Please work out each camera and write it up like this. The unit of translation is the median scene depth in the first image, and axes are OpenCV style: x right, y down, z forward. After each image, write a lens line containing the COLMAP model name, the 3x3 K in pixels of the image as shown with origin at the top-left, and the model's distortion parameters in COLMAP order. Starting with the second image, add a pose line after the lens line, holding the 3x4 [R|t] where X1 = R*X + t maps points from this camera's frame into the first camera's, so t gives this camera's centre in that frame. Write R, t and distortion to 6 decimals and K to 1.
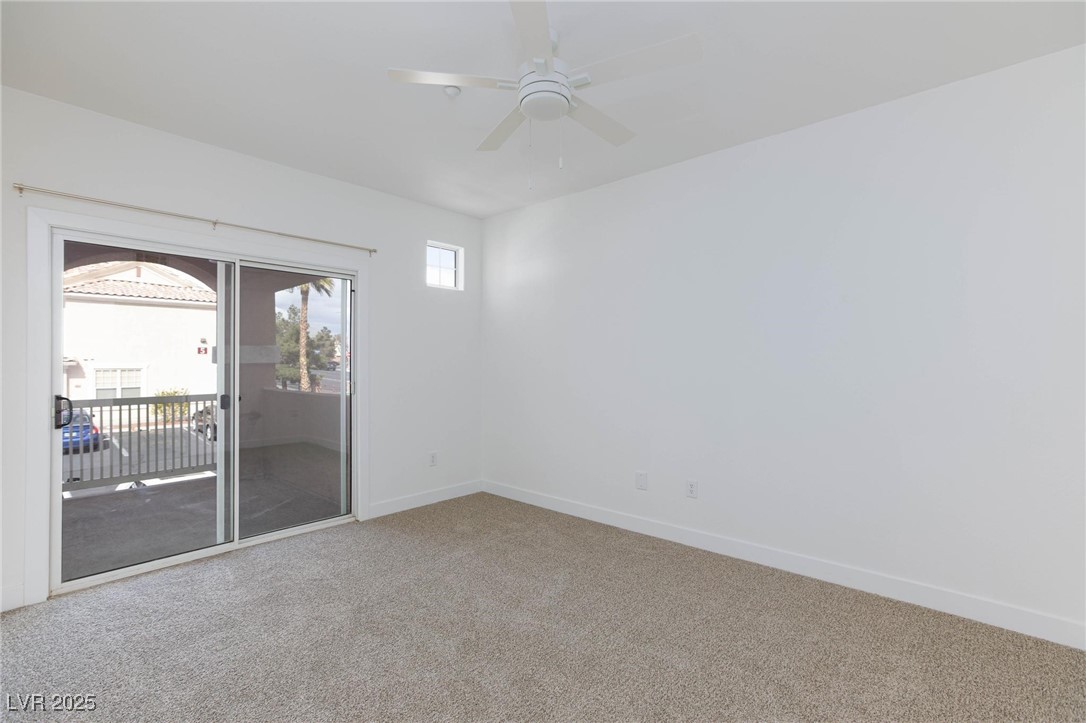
lens RADIAL K [[503.1, 0, 537.9], [0, 503.1, 359.9], [0, 0, 1]] dist [0.004503, 0.001539]
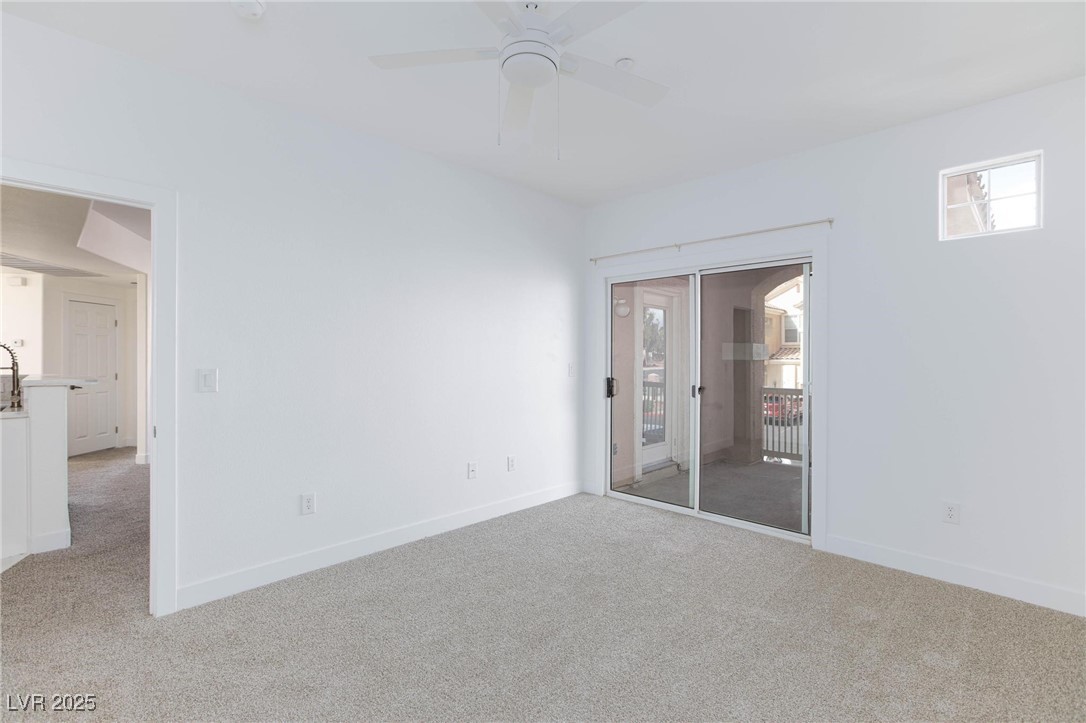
lens RADIAL K [[503.1, 0, 537.9], [0, 503.1, 359.9], [0, 0, 1]] dist [0.004503, 0.001539]
pose [[-0.022258, 0.009970, -0.999703, 0.527064], [-0.003579, 0.999943, 0.010052, -0.001717], [0.999746, 0.003802, -0.022221, 0.592199]]
